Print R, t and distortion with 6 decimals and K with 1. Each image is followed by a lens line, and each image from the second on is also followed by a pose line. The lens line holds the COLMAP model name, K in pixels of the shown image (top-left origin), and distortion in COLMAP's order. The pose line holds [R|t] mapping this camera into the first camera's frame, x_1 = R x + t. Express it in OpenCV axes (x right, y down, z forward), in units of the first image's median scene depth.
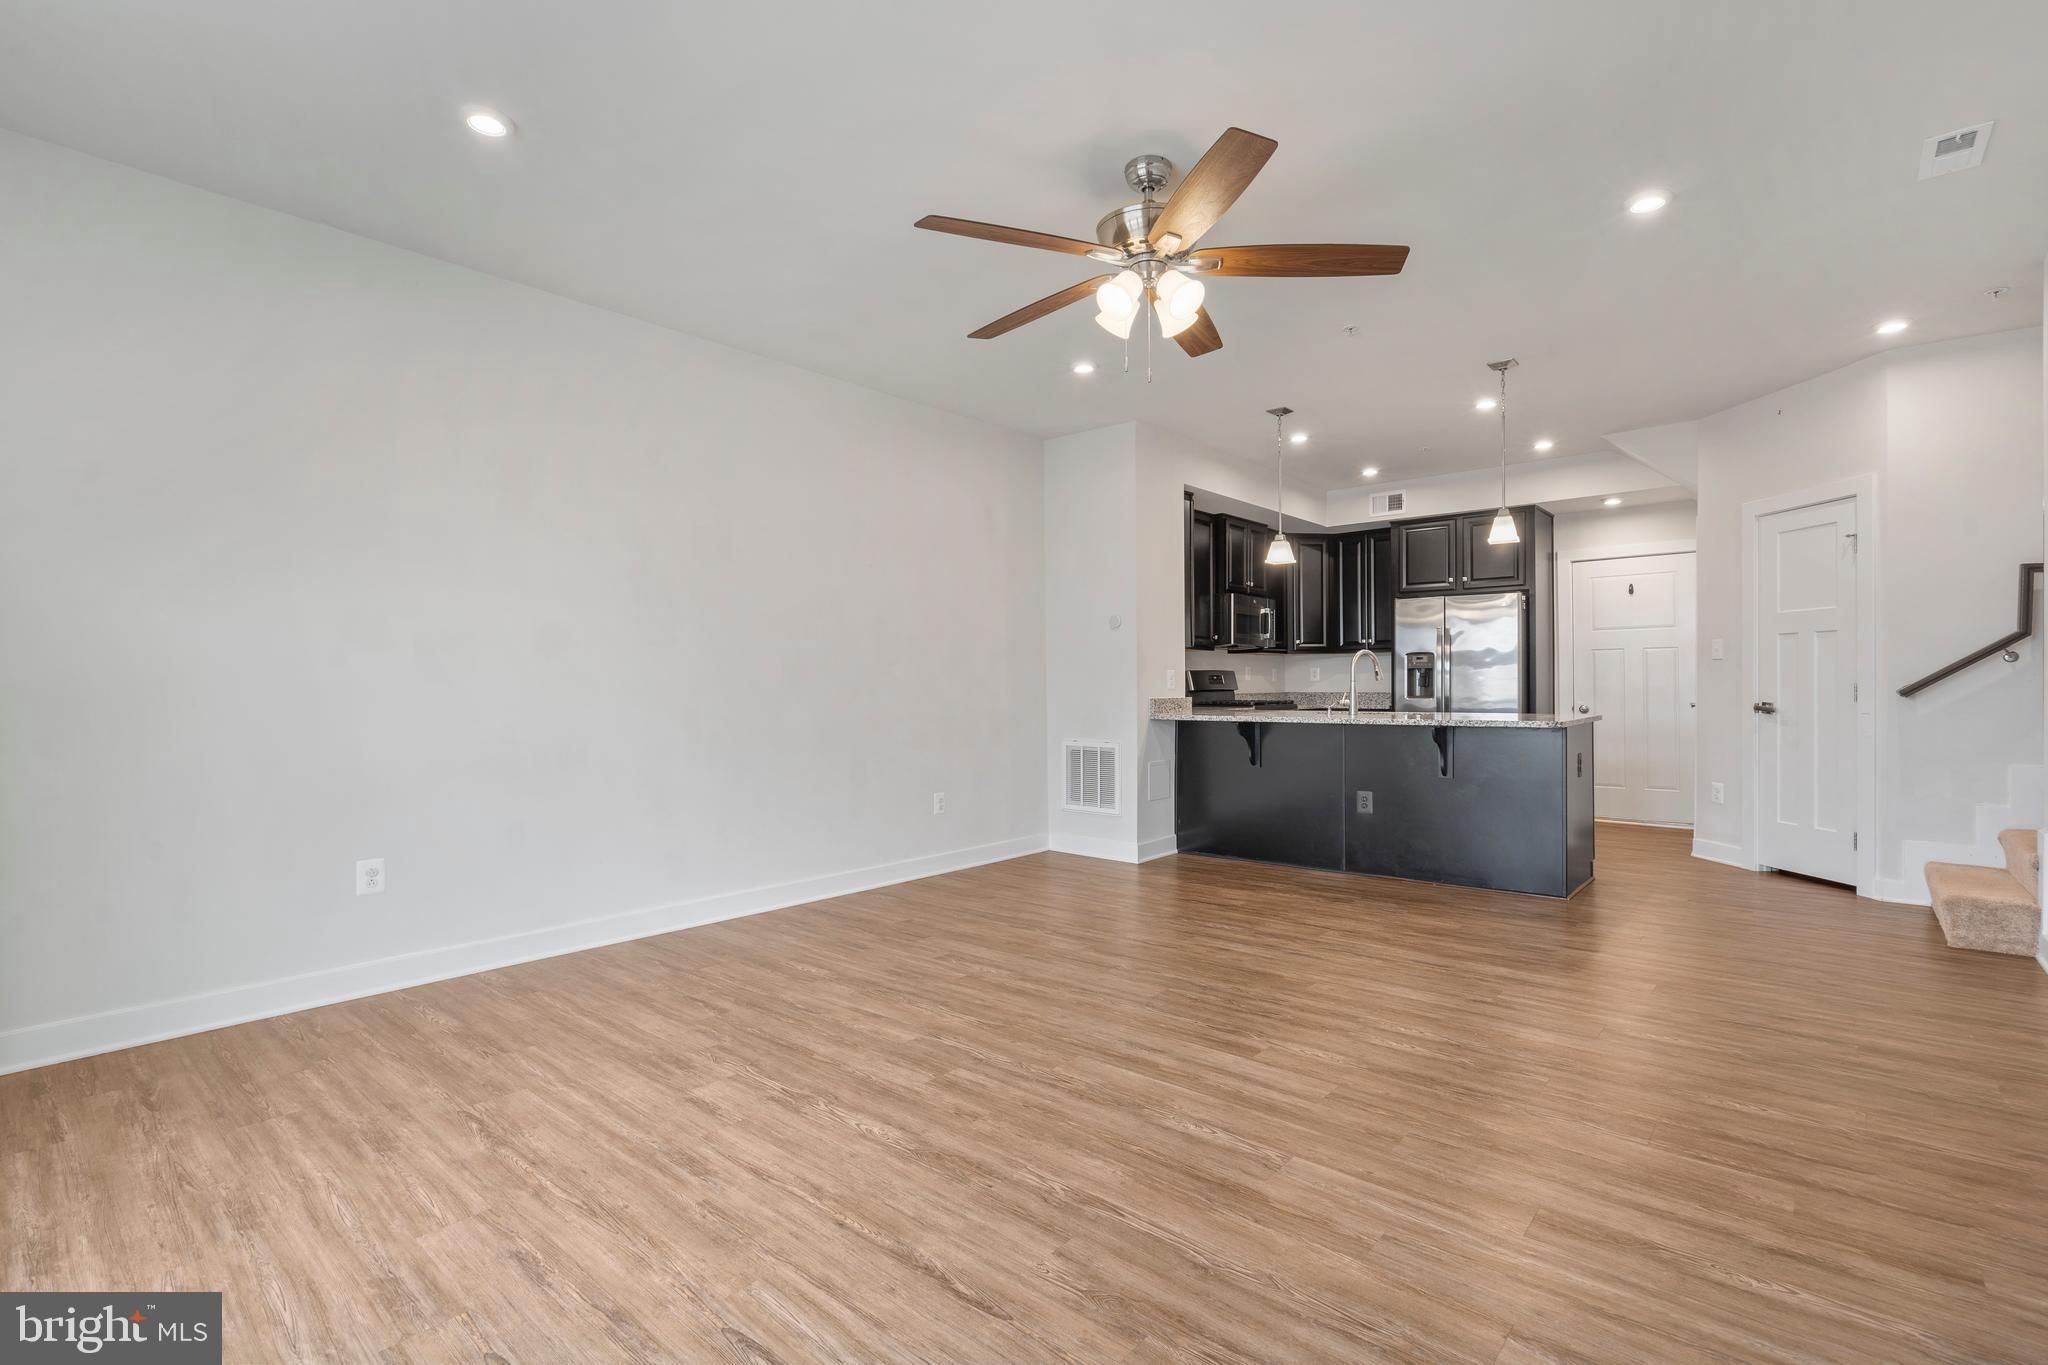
lens RADIAL K [[937.7, 0, 1018.0], [0, 937.7, 682.6], [0, 0, 1]] dist [-0.001668, 0.000641]
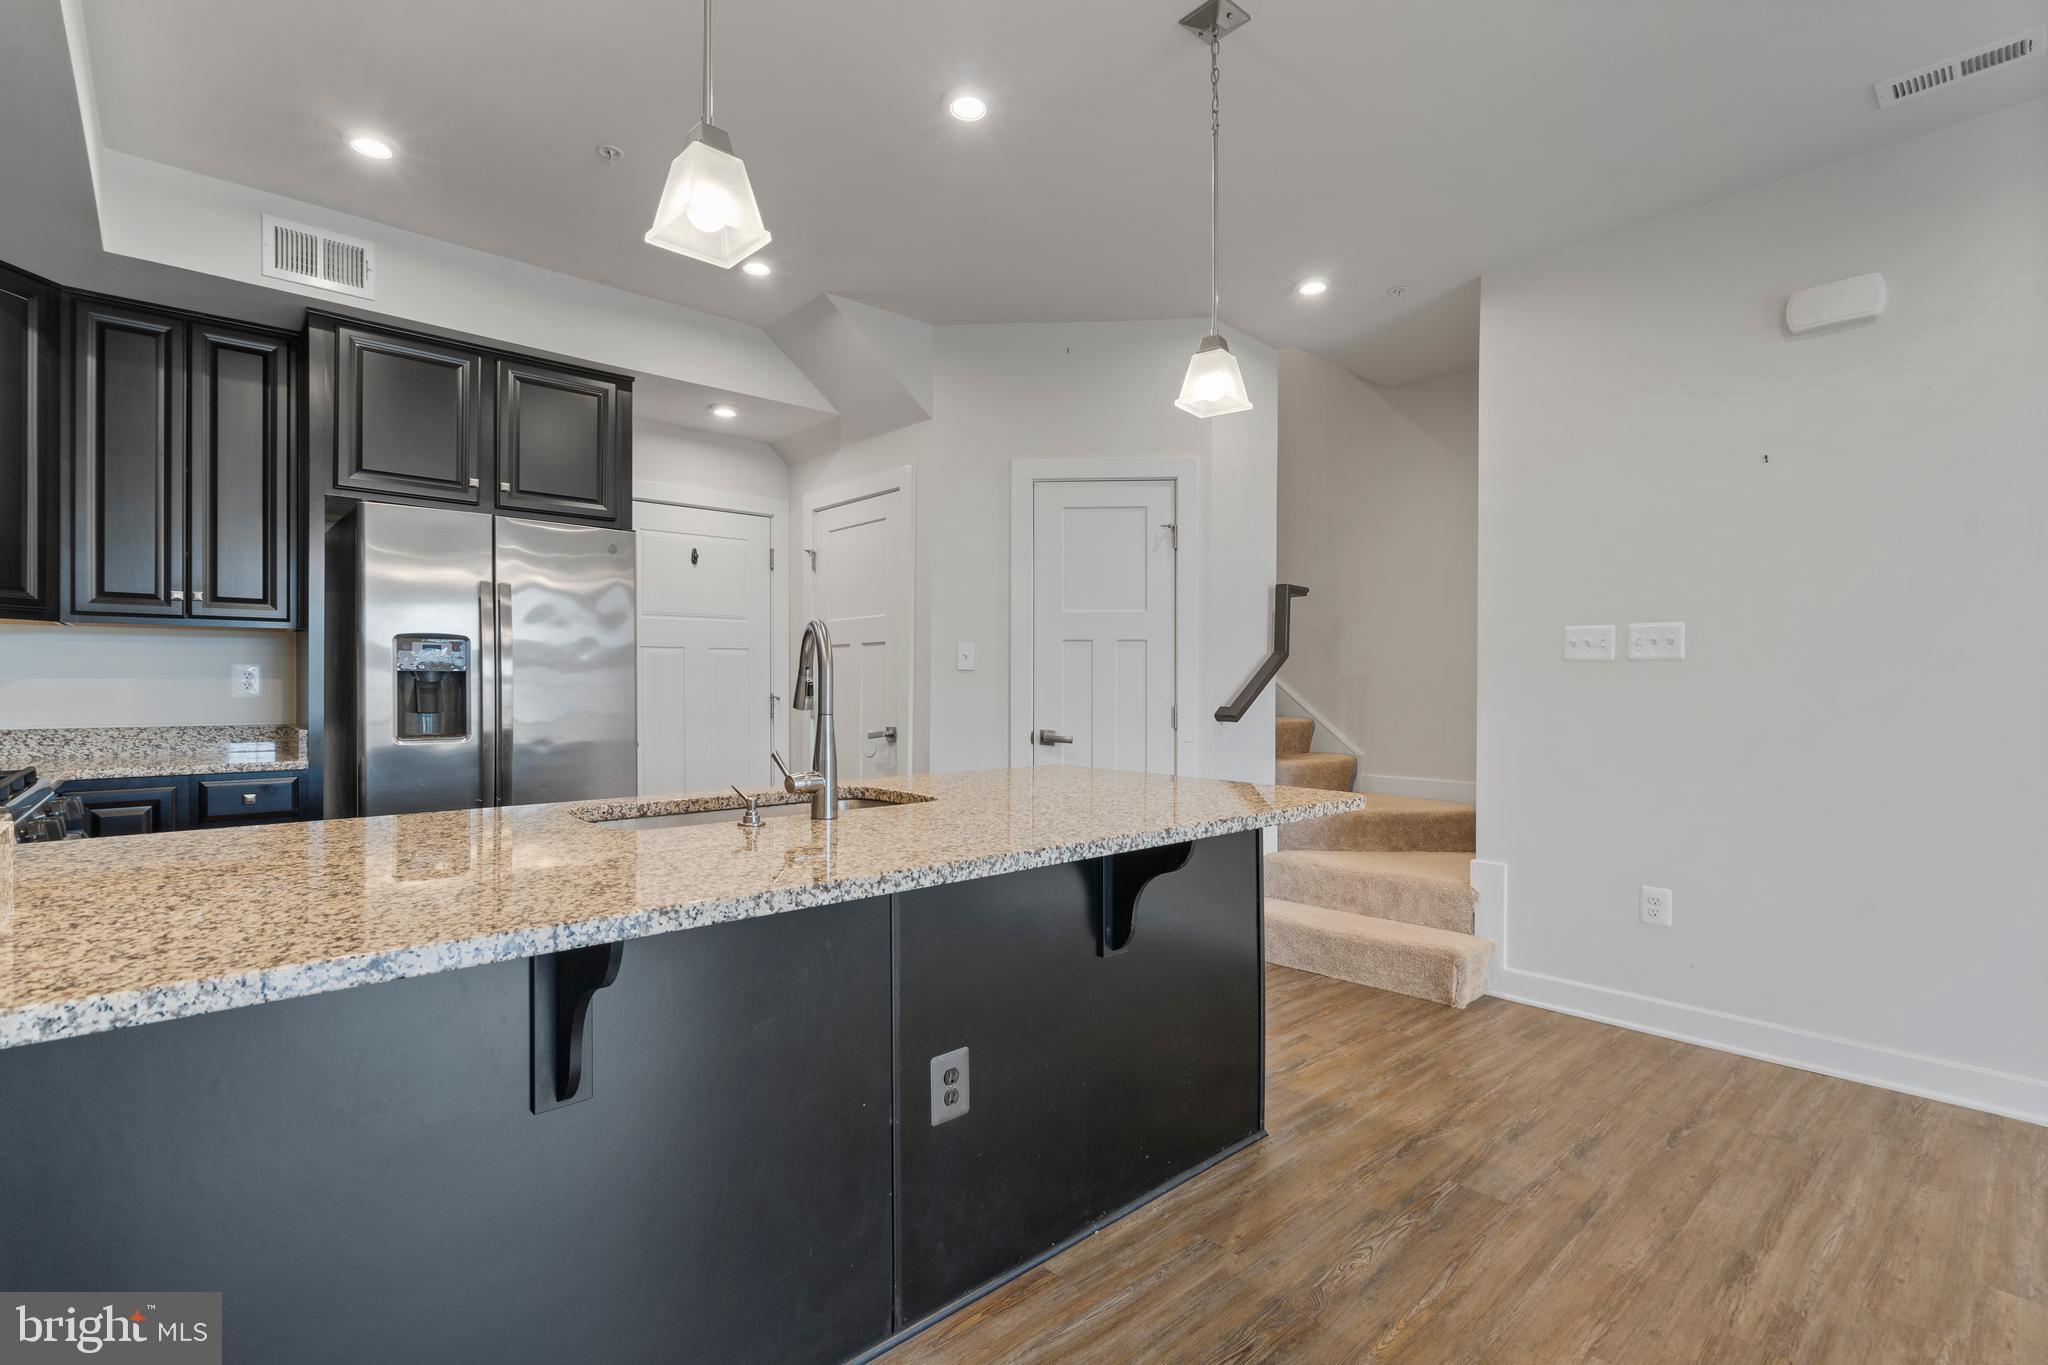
lens RADIAL K [[945.6, 0, 1017.9], [0, 945.6, 682.1], [0, 0, 1]] dist [-0.002555, 0.001025]
pose [[0.124244, 0.009188, 0.992209, 0.075962], [-0.006297, 0.999944, -0.008471, -0.019651], [-0.992232, -0.005195, 0.124295, 1.627274]]
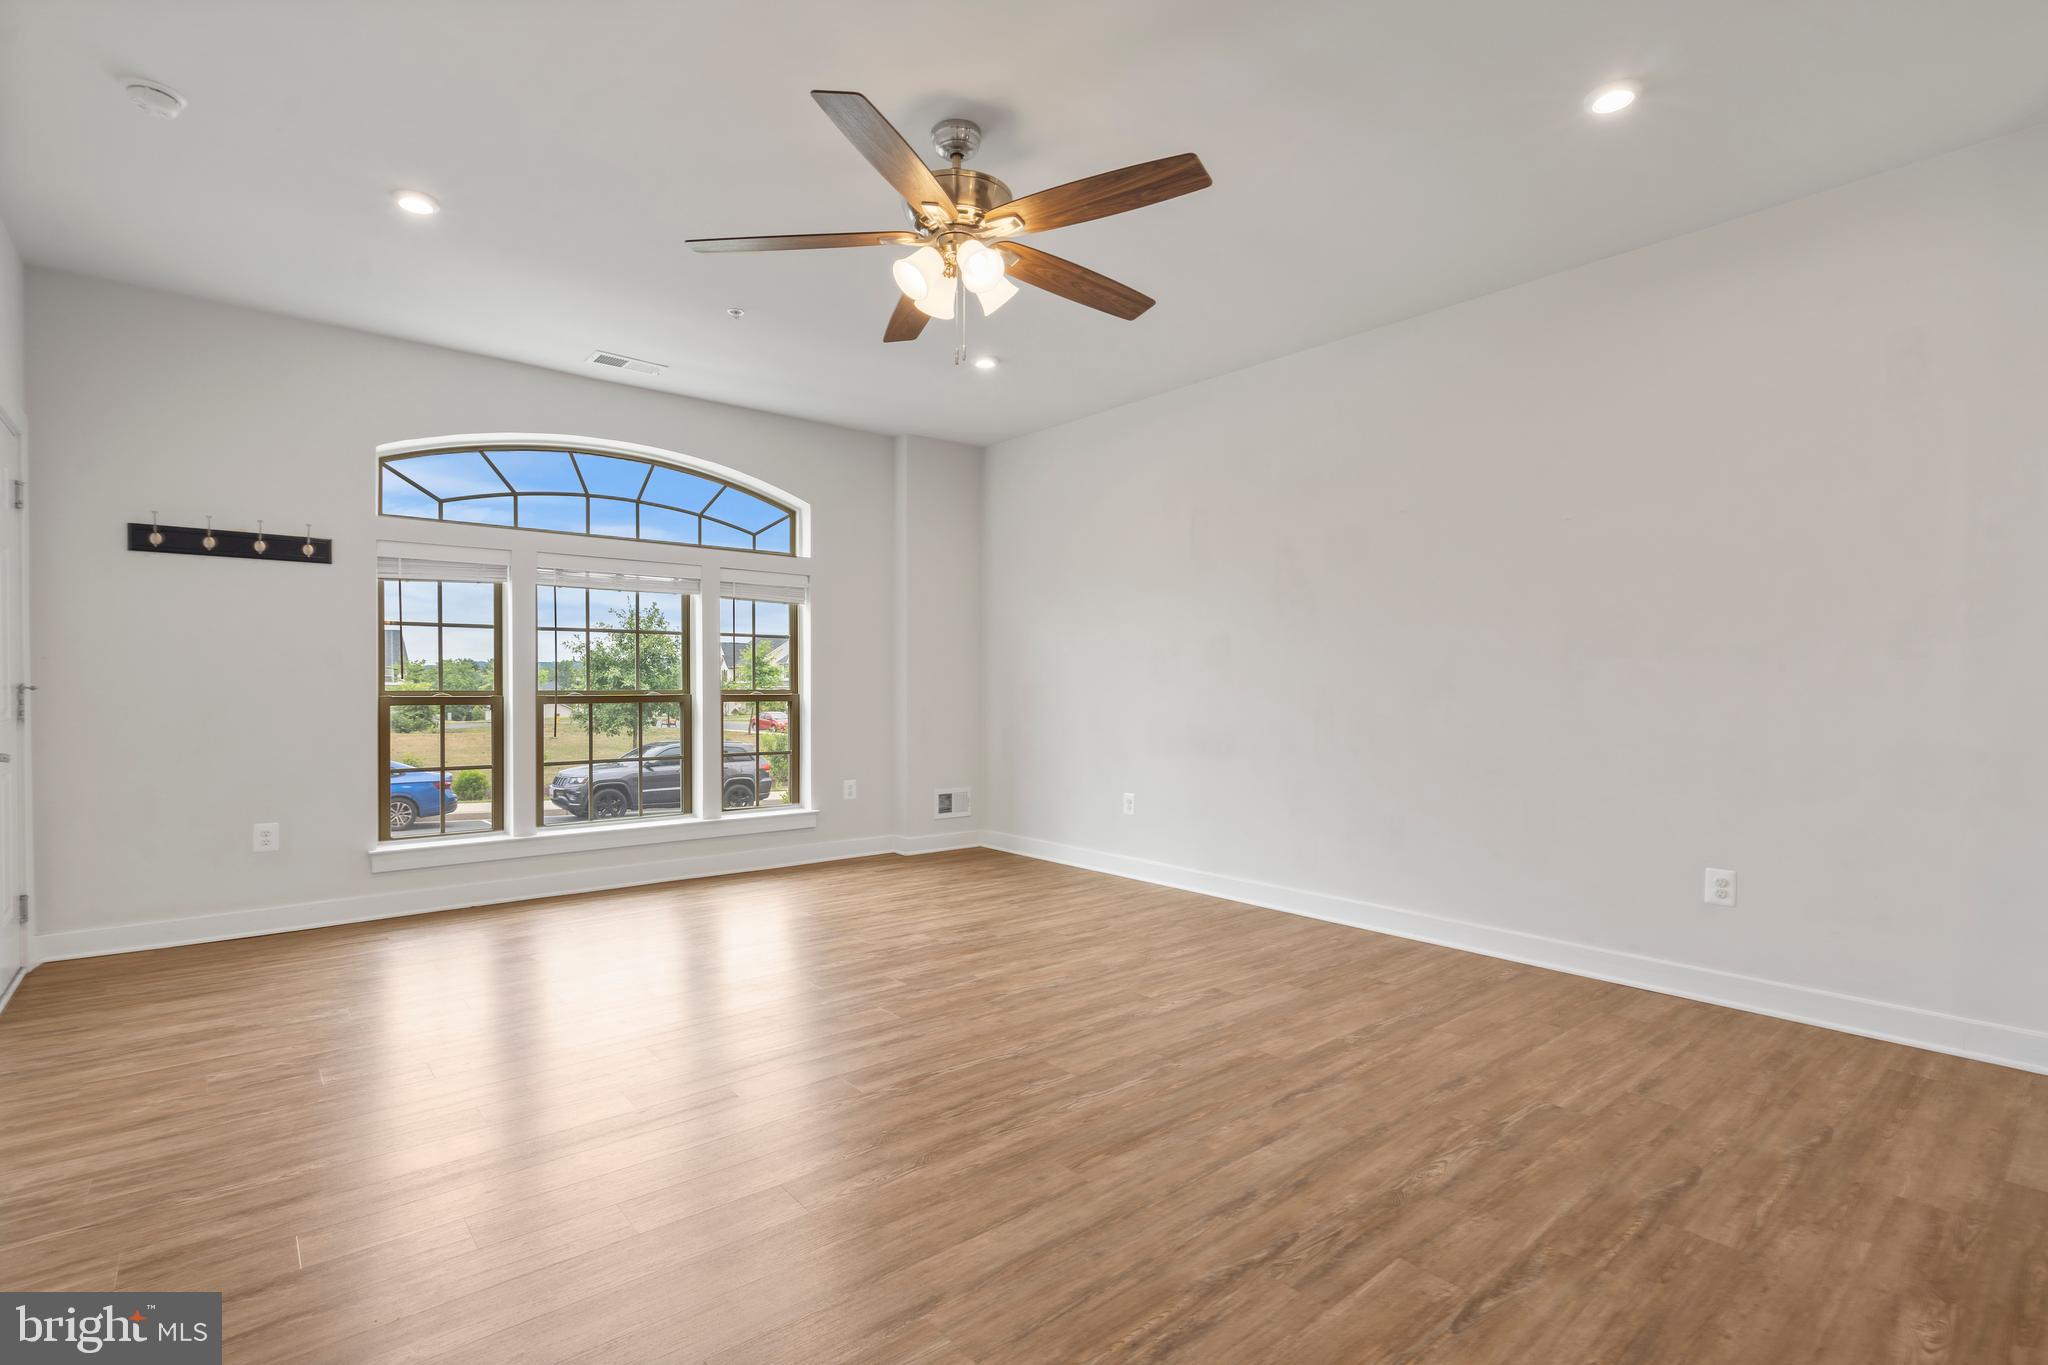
lens RADIAL K [[956.5, 0, 1021.1], [0, 956.5, 690.0], [0, 0, 1]] dist [-0.003282, -0.000293]
pose [[-0.150173, 0.011803, -0.988589, 1.049032], [0.002437, 0.999930, 0.011569, -0.007095], [0.988657, -0.000672, -0.150192, 1.177569]]
